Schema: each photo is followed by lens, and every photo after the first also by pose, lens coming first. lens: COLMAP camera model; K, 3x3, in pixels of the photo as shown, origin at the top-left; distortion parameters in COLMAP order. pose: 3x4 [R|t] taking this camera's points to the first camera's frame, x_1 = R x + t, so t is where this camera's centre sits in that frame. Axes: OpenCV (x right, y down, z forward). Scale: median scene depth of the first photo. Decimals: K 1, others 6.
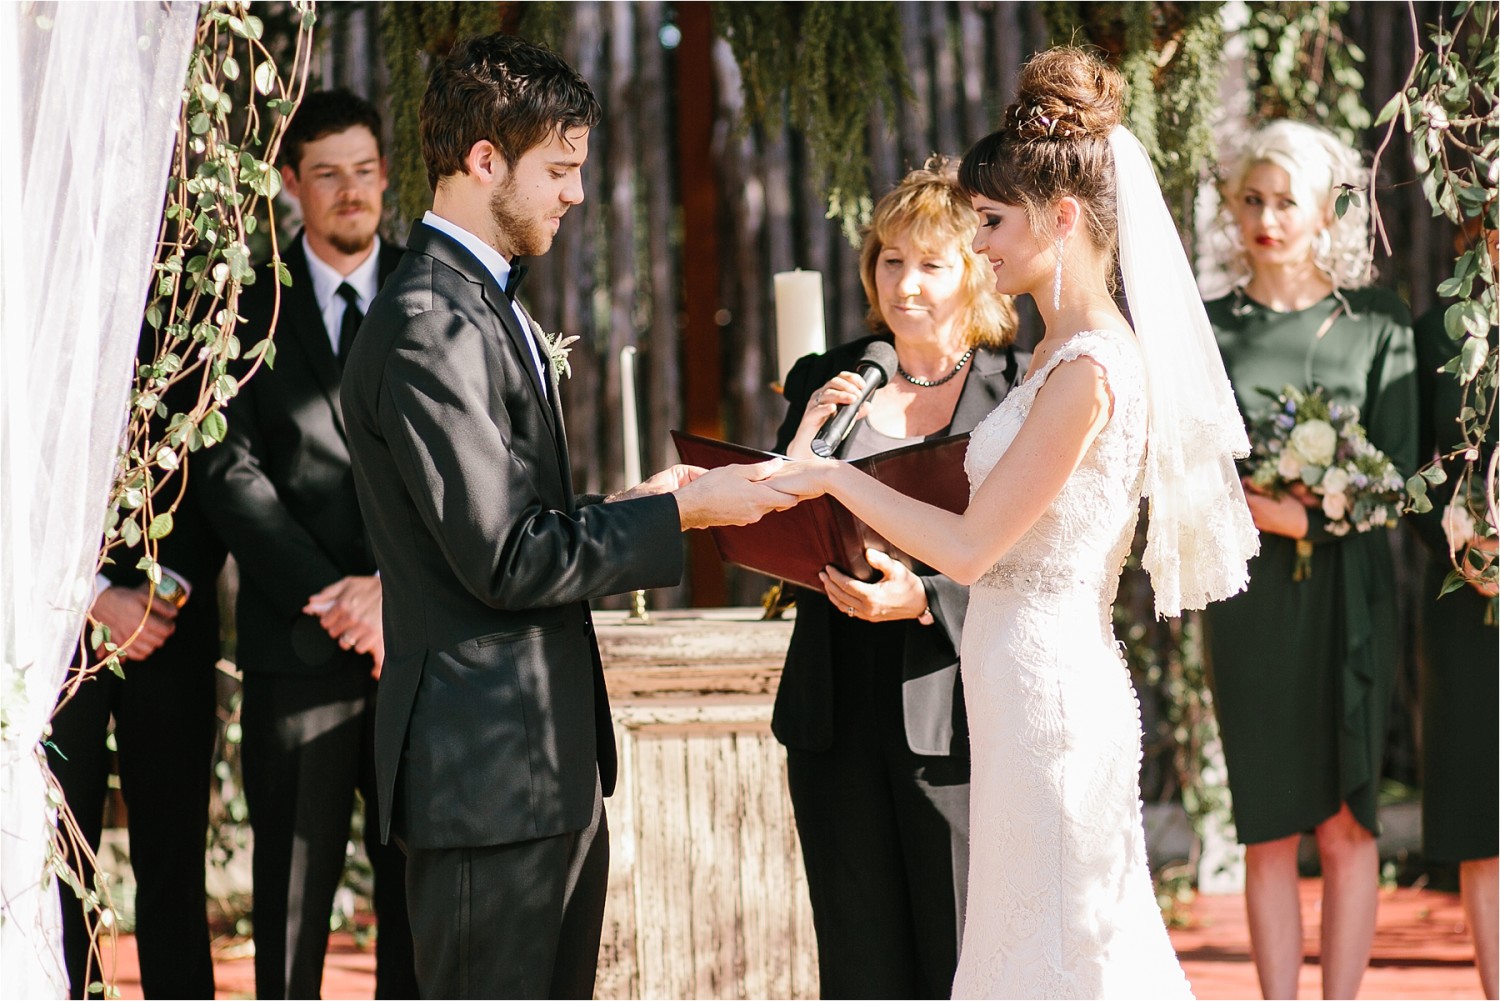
lens RADIAL K [[3810.7, 0, 750.0], [0, 3810.7, 500.5], [0, 0, 1]] dist [0.399764, -4.086053]
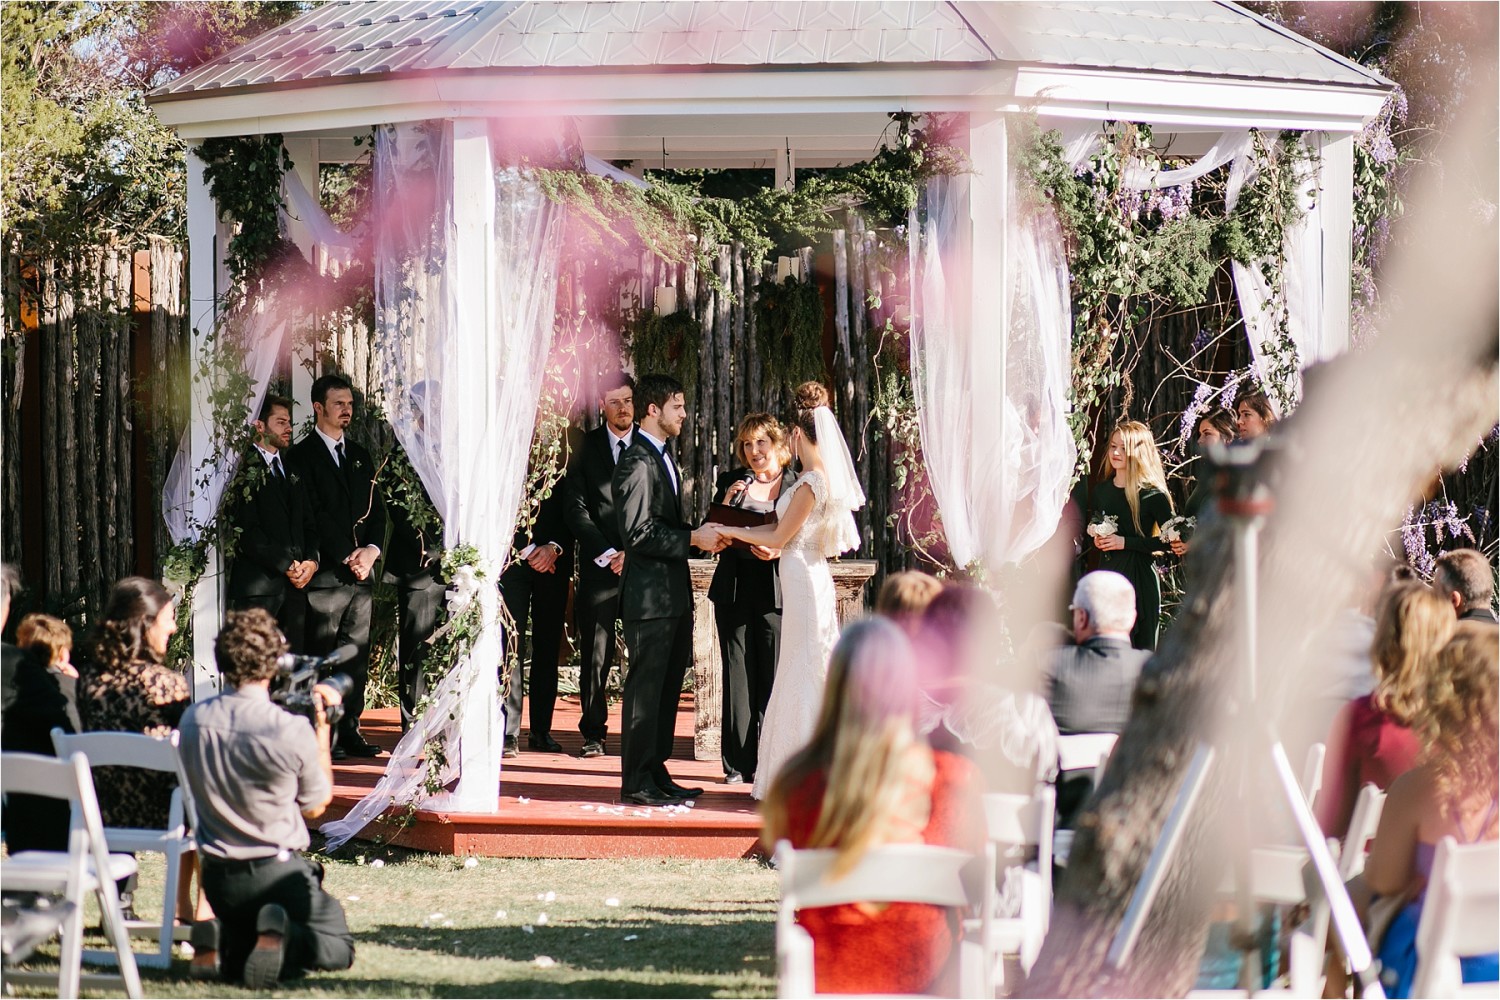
lens RADIAL K [[3695.6, 0, 750.0], [0, 3695.6, 500.0], [0, 0, 1]] dist [-0.003470, -4.189103]
pose [[0.987609, 0.024841, -0.154958, 0.557729], [-0.026559, 0.999607, -0.009021, 0.012839], [0.154673, 0.013025, 0.987880, -2.277733]]
